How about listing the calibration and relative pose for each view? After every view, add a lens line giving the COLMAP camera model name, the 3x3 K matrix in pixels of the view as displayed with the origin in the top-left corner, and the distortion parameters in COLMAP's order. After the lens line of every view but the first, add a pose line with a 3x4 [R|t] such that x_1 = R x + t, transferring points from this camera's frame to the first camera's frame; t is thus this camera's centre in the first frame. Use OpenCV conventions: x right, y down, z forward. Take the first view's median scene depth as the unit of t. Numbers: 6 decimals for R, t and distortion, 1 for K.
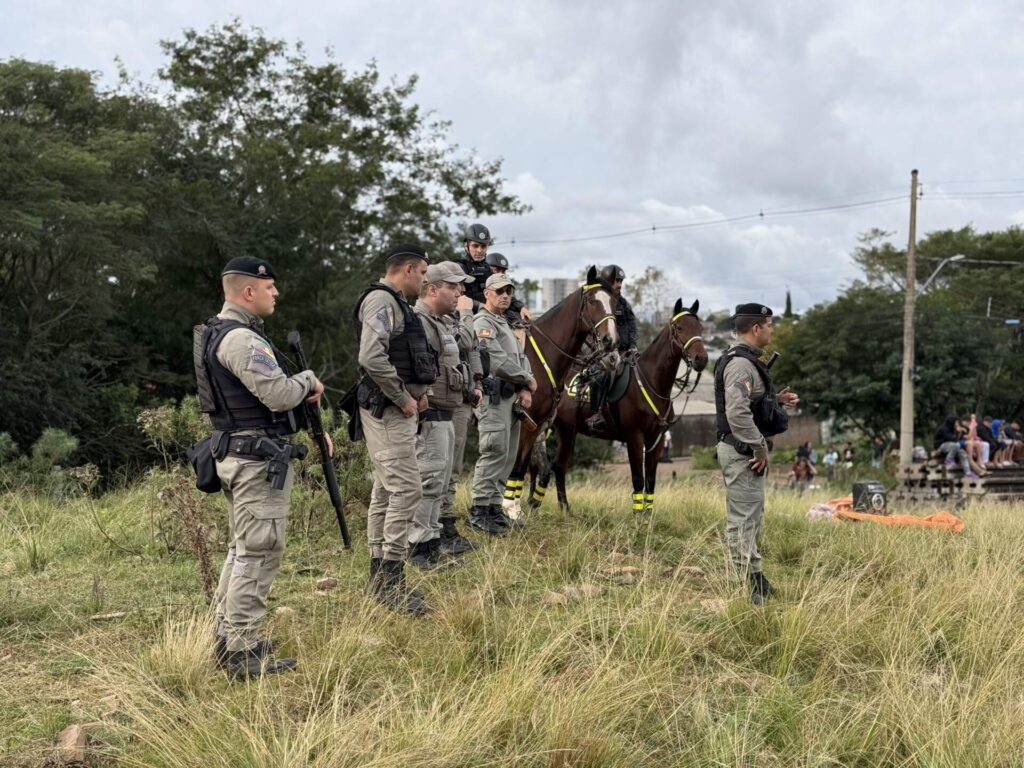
lens RADIAL K [[1405.8, 0, 503.2], [0, 1405.8, 389.3], [0, 0, 1]] dist [0.034265, 0.000000]
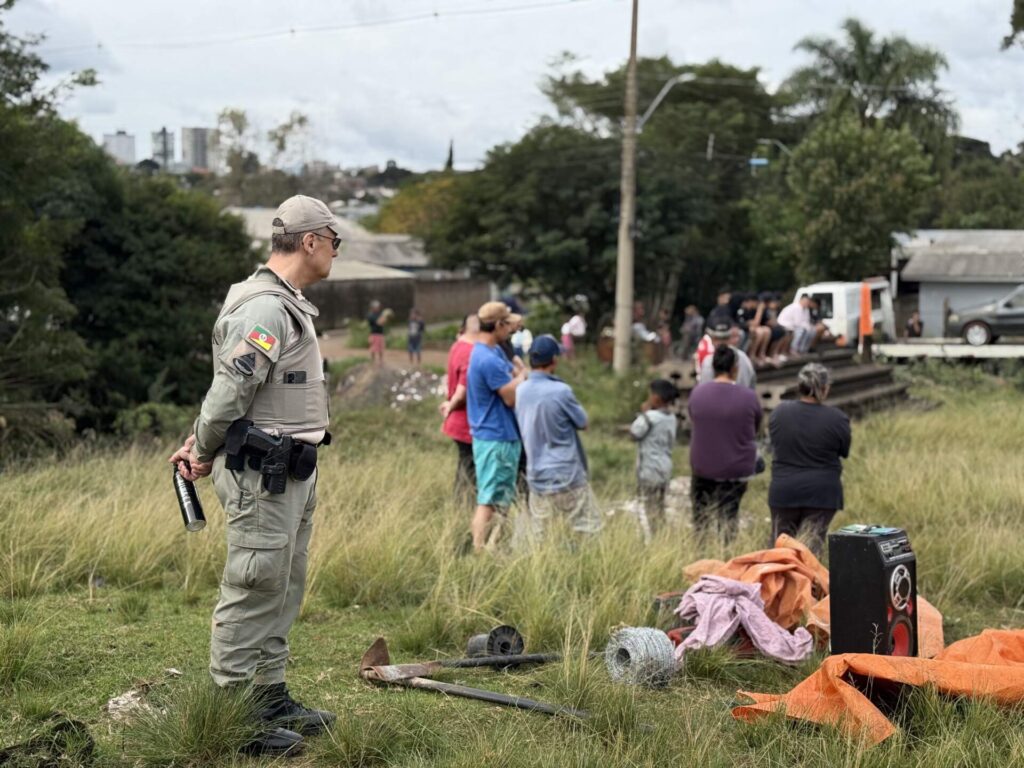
lens RADIAL K [[1405.8, 0, 515.8], [0, 1405.8, 387.1], [0, 0, 1]] dist [0.034265, 0.000000]
pose [[0.967460, -0.022528, 0.252020, 0.025624], [-0.002564, 0.995105, 0.098794, -0.000880], [-0.253012, -0.096225, 0.962666, 0.204520]]
